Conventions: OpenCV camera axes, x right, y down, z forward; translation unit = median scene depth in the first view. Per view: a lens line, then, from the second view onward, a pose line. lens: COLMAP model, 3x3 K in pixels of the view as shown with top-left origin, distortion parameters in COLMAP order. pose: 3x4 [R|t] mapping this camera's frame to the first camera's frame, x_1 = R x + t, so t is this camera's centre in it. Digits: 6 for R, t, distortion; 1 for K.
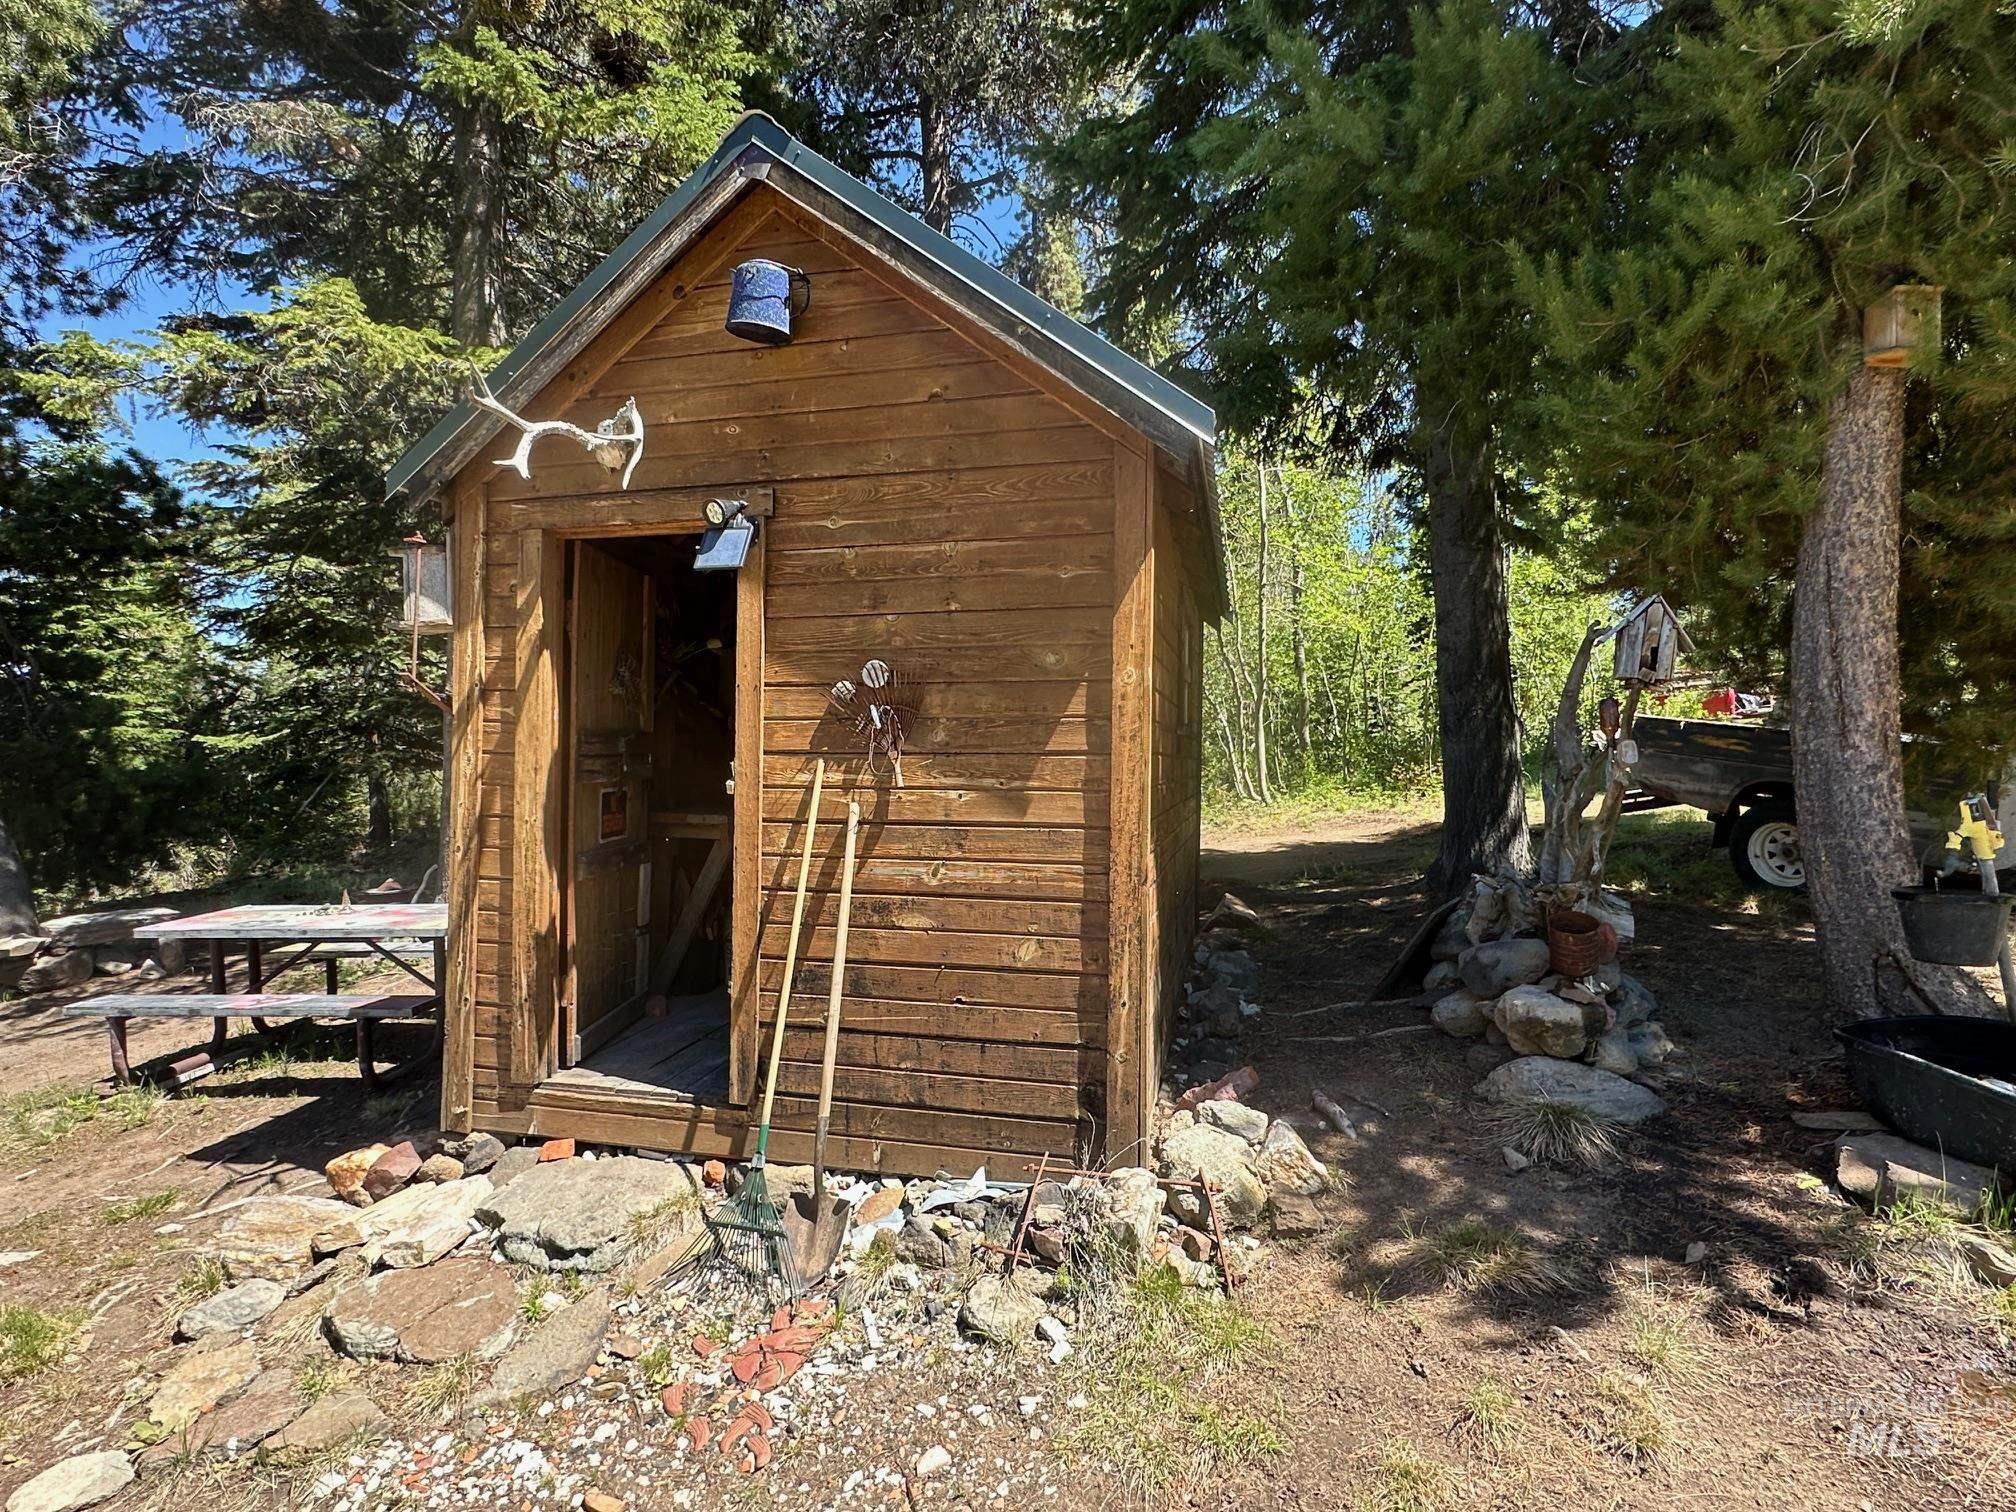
lens RADIAL K [[1029.4, 0, 1008.0], [0, 1029.4, 756.0], [0, 0, 1]] dist [-0.003183, -0.000031]
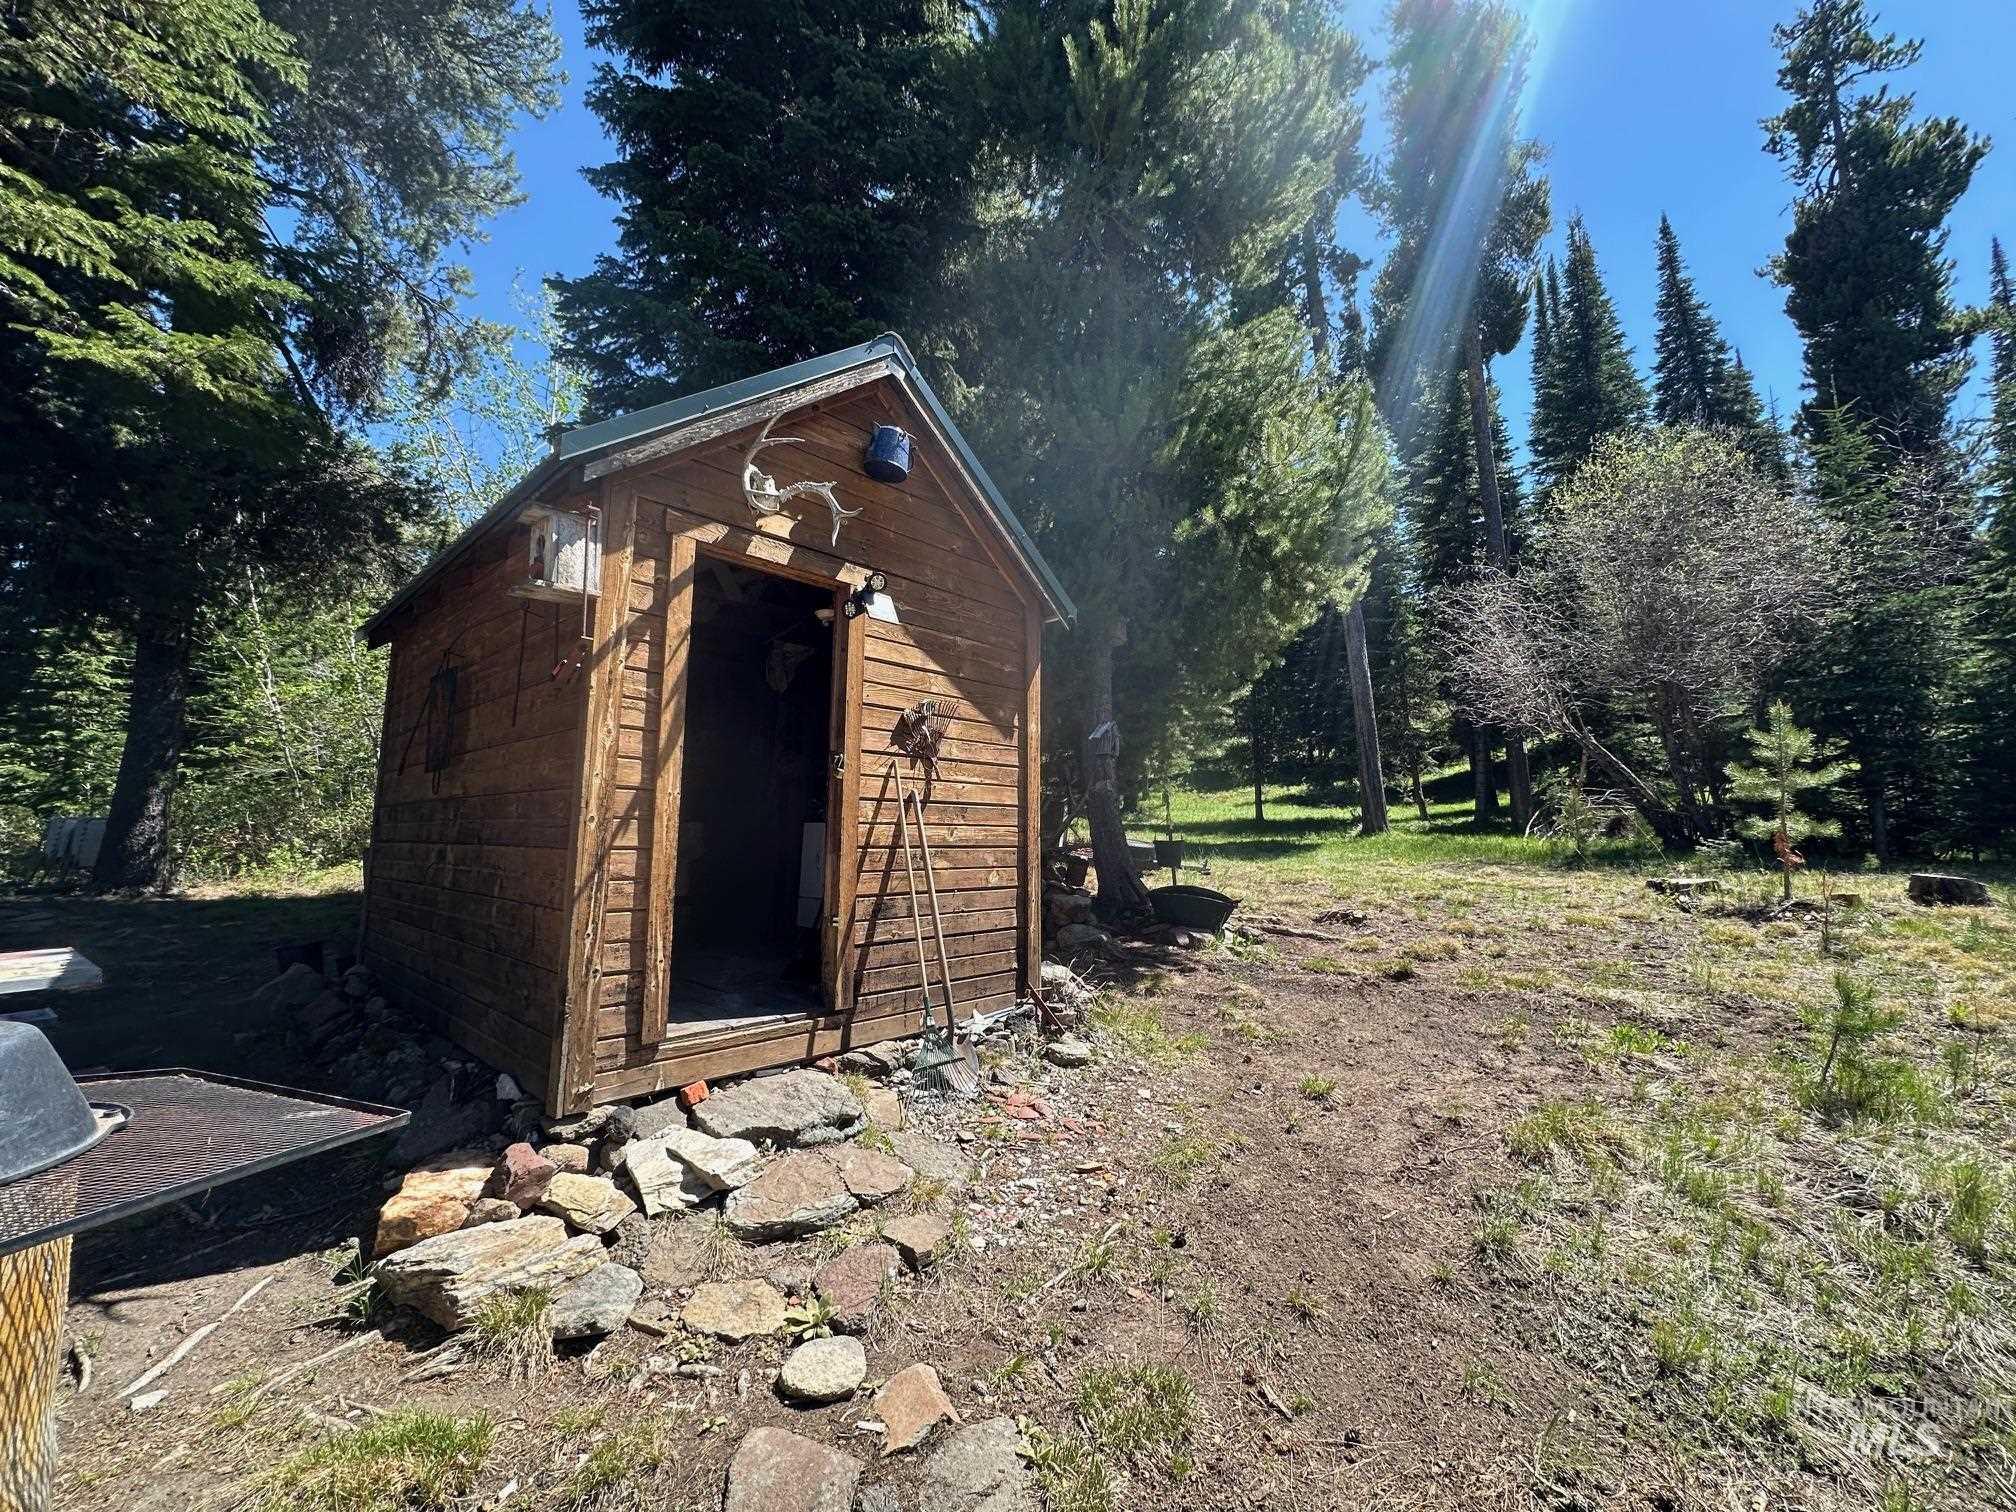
lens RADIAL K [[824.0, 0, 1035.9], [0, 824.0, 749.1], [0, 0, 1]] dist [-0.001313, -0.000318]
pose [[0.458914, 0.096396, 0.883236, -1.142289], [-0.005256, 0.994374, -0.105795, 0.114323], [-0.888465, 0.043909, 0.456839, 0.270891]]
